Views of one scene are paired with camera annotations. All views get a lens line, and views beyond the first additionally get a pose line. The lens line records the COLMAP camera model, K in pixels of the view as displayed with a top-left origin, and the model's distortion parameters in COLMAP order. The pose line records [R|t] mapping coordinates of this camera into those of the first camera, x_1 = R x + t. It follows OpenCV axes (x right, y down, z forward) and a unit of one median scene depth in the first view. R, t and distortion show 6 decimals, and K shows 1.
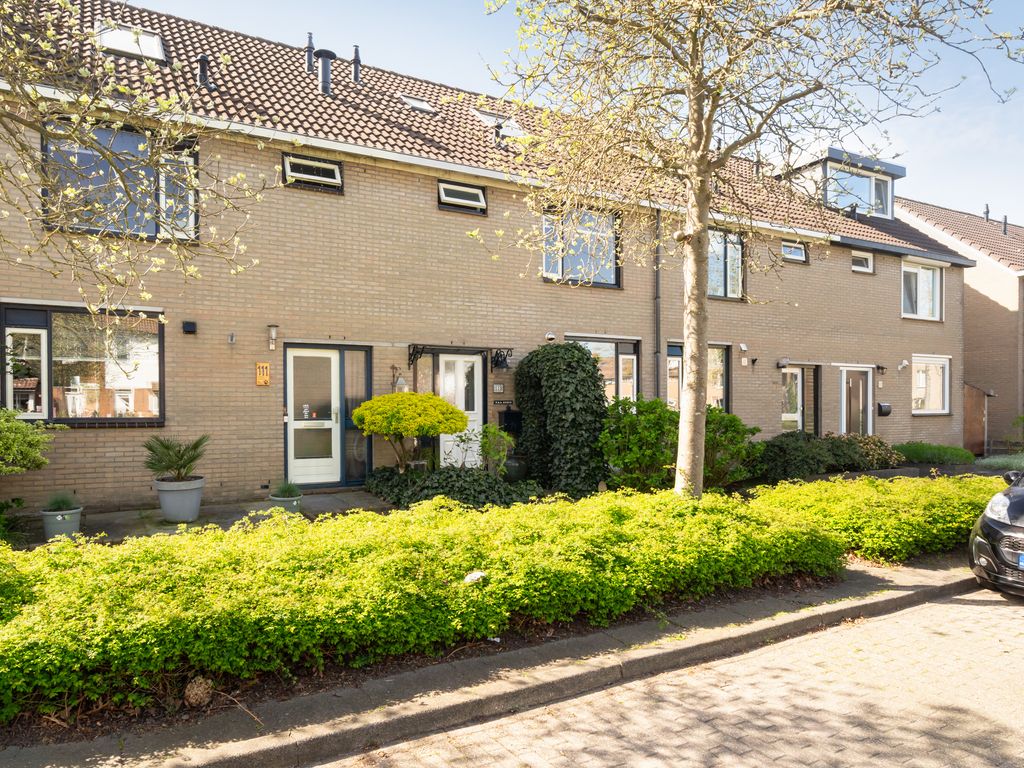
lens RADIAL K [[588.7, 0, 500.1], [0, 588.7, 413.8], [0, 0, 1]] dist [-0.003656, -0.000365]
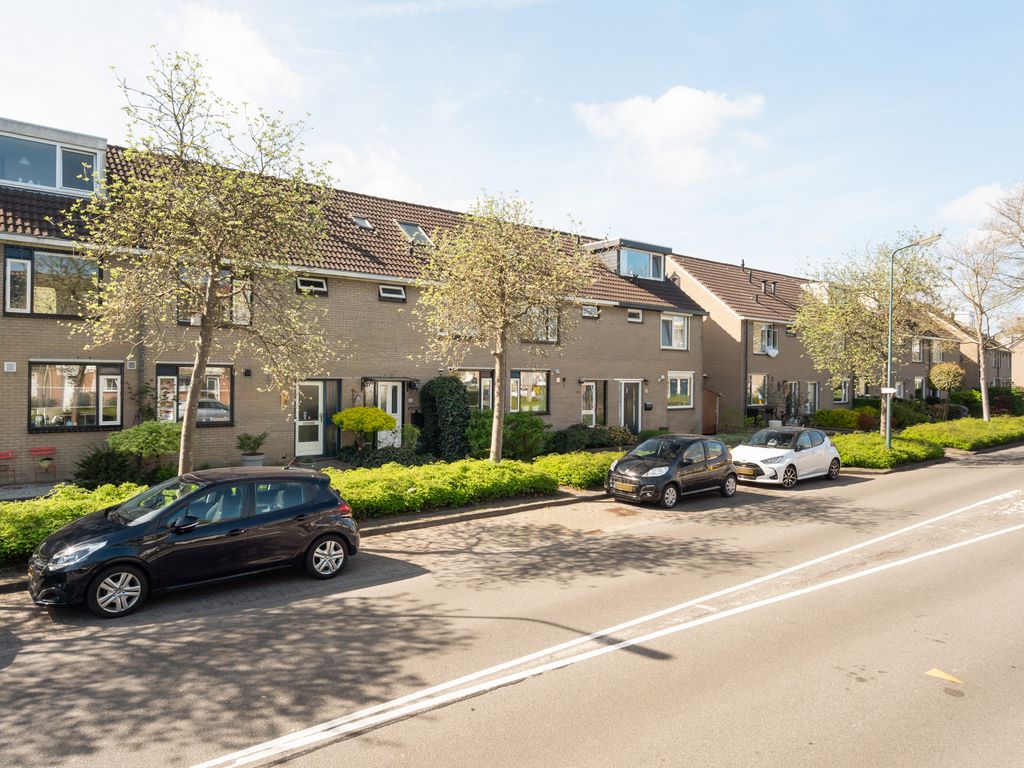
lens RADIAL K [[544.8, 0, 471.4], [0, 544.8, 381.1], [0, 0, 1]] dist [0.001528, 0.000042]
pose [[0.990801, 0.013680, 0.134630, -0.050012], [-0.012677, 0.999885, -0.008300, -0.101495], [-0.134728, 0.006517, 0.990861, -0.719933]]
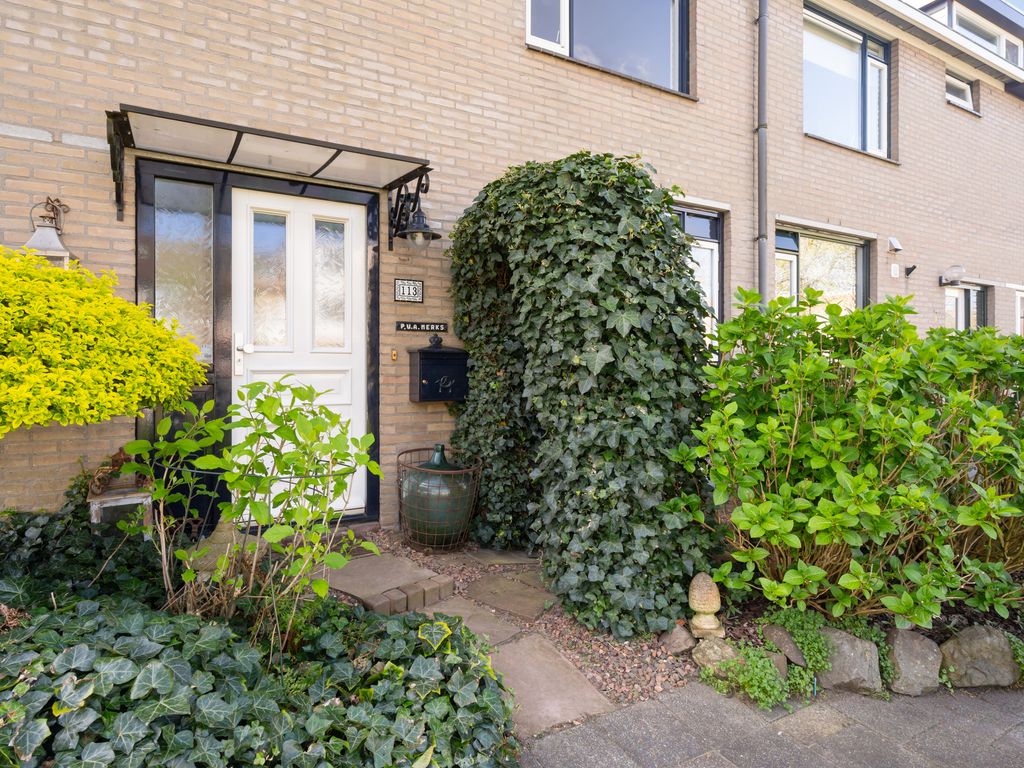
lens RADIAL K [[546.2, 0, 516.9], [0, 546.2, 366.2], [0, 0, 1]] dist [0.000889, -0.000008]
pose [[0.999855, 0.005198, 0.016211, 0.073015], [-0.005083, 0.999962, -0.007111, 0.011097], [-0.016247, 0.007028, 0.999843, 0.718810]]
